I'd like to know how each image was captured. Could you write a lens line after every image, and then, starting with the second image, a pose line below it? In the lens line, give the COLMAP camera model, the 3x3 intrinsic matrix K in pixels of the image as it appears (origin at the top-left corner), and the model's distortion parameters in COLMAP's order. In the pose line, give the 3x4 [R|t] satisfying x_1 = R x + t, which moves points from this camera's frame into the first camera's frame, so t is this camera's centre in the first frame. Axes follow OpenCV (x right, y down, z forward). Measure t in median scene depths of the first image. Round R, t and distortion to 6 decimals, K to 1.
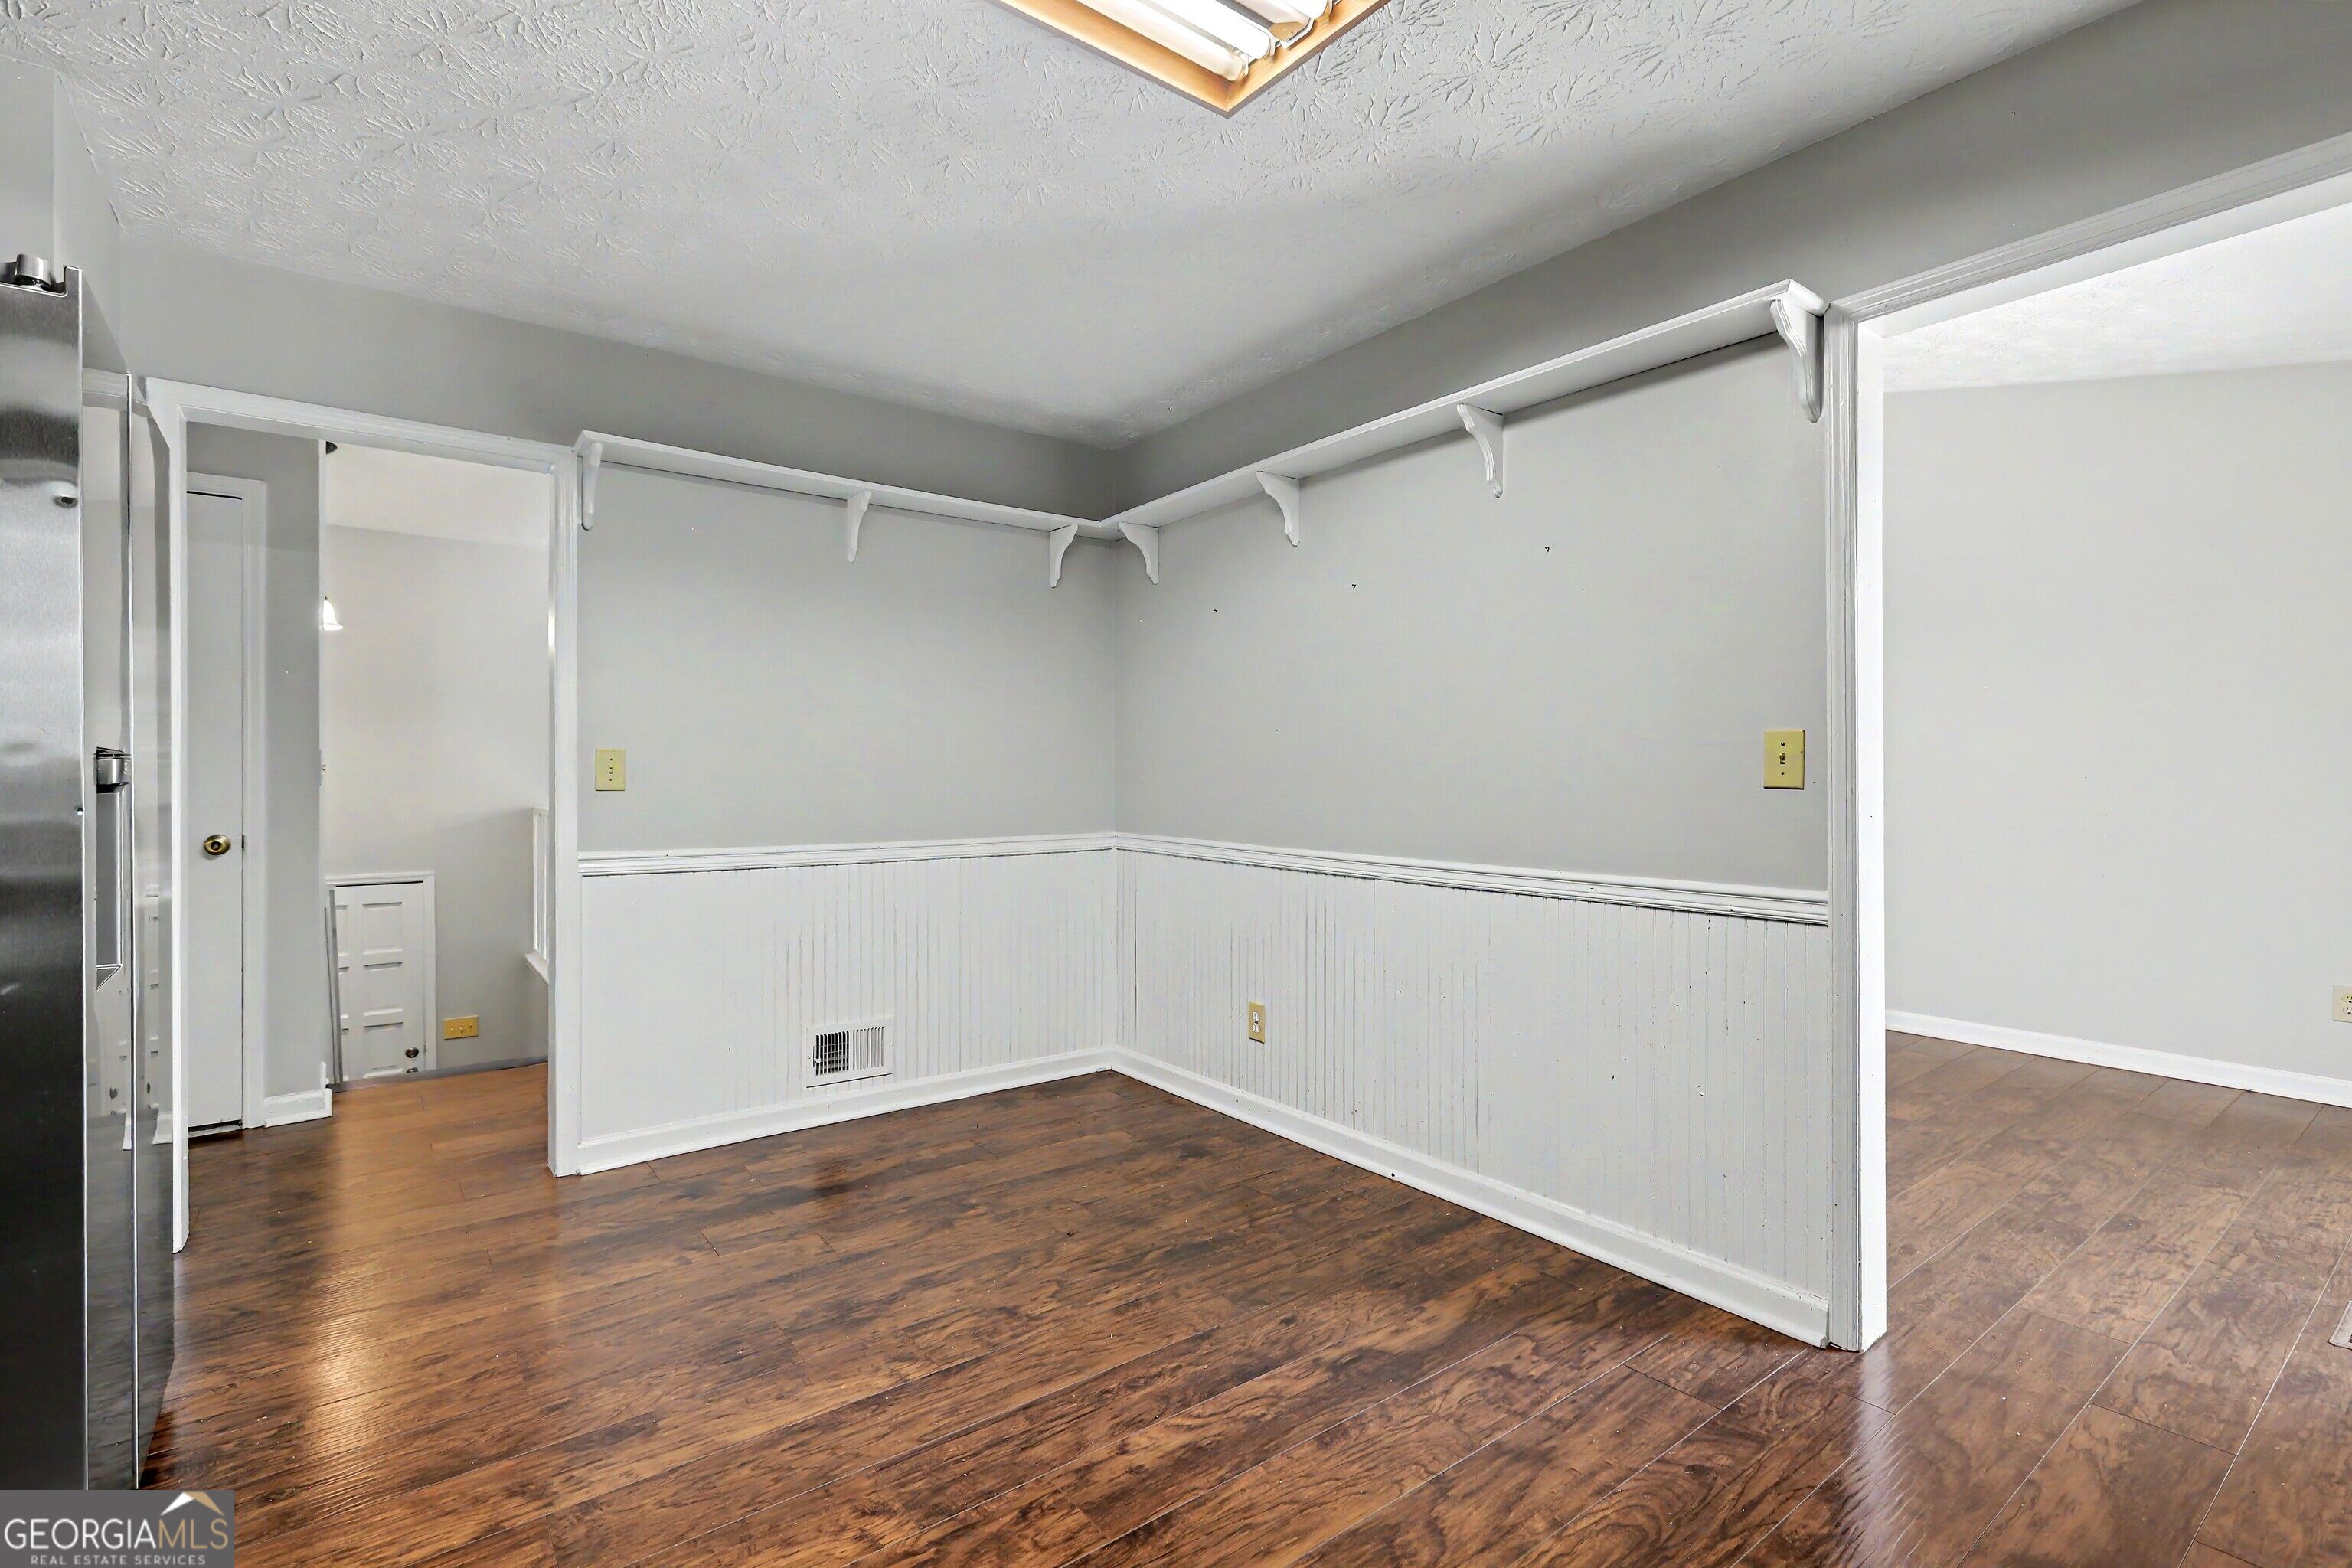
lens RADIAL K [[1071.8, 0, 1164.1], [0, 1071.8, 782.1], [0, 0, 1]] dist [-0.001189, 0.000027]
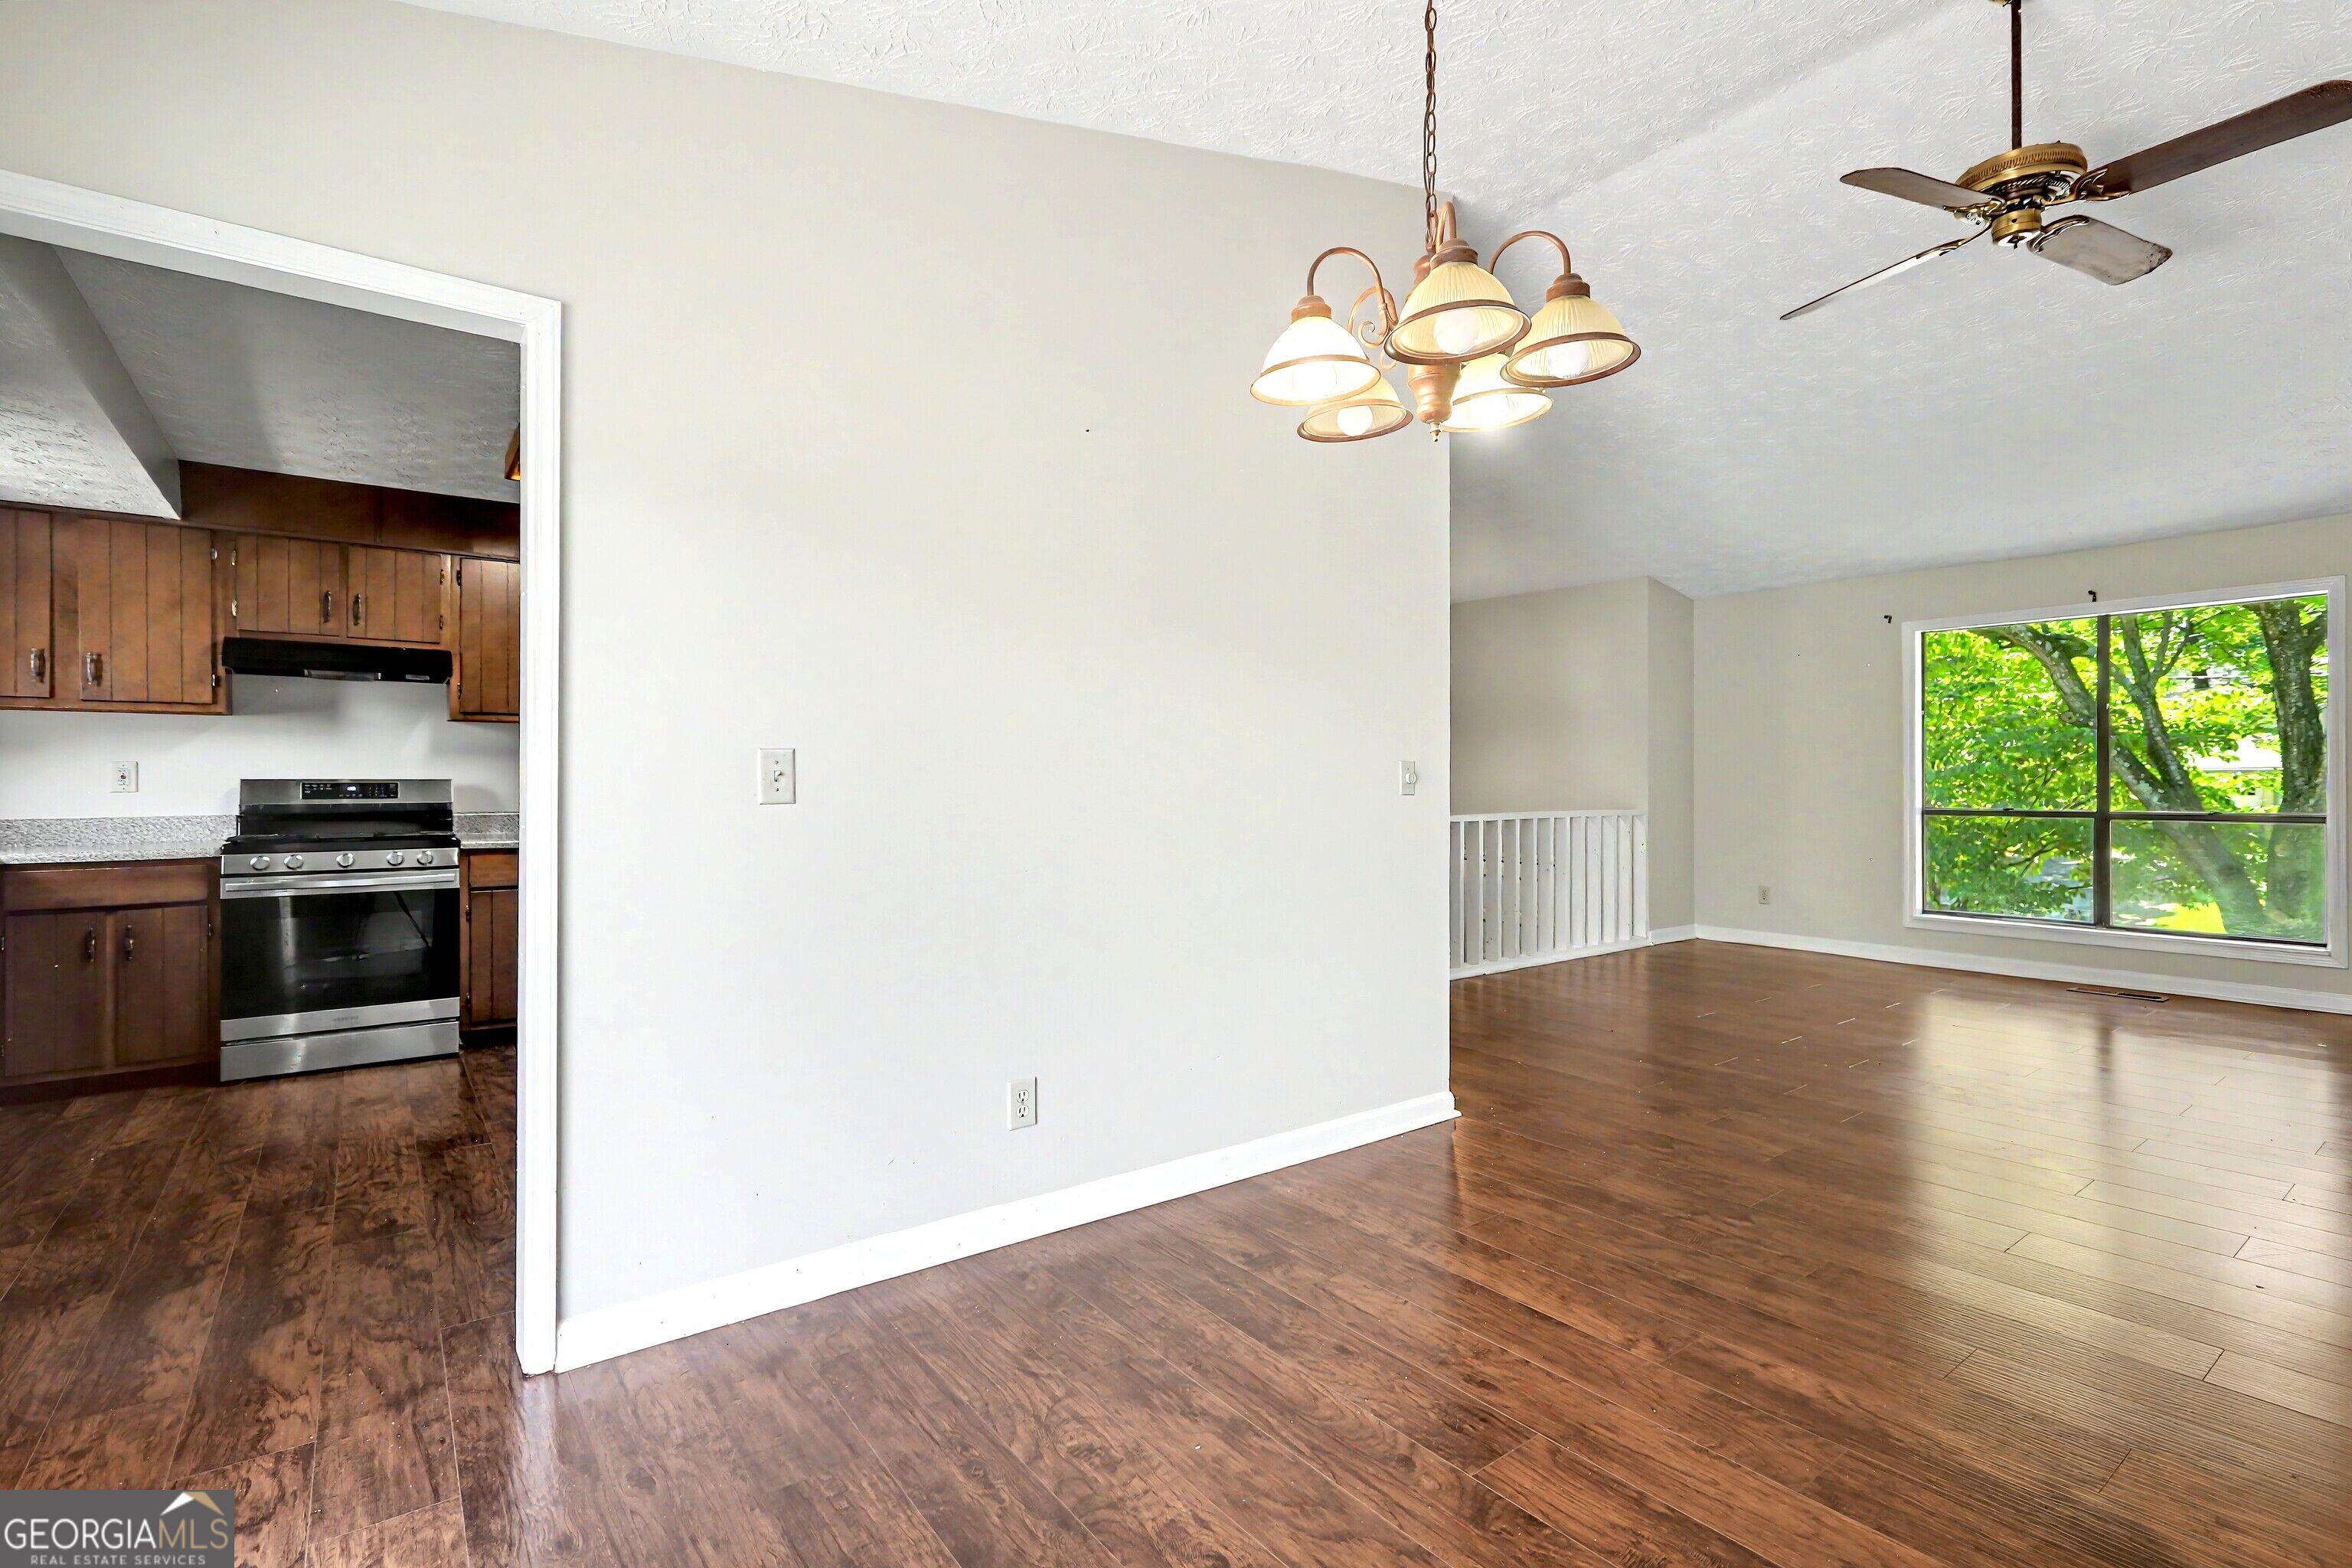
lens RADIAL K [[1063.7, 0, 1170.9], [0, 1063.7, 796.9], [0, 0, 1]] dist [-0.009975, 0.009867]
pose [[0.000042, 0.023258, -0.999729, 1.932001], [-0.009447, 0.999685, 0.023257, -0.041779], [0.999955, 0.009444, 0.000262, 1.883508]]
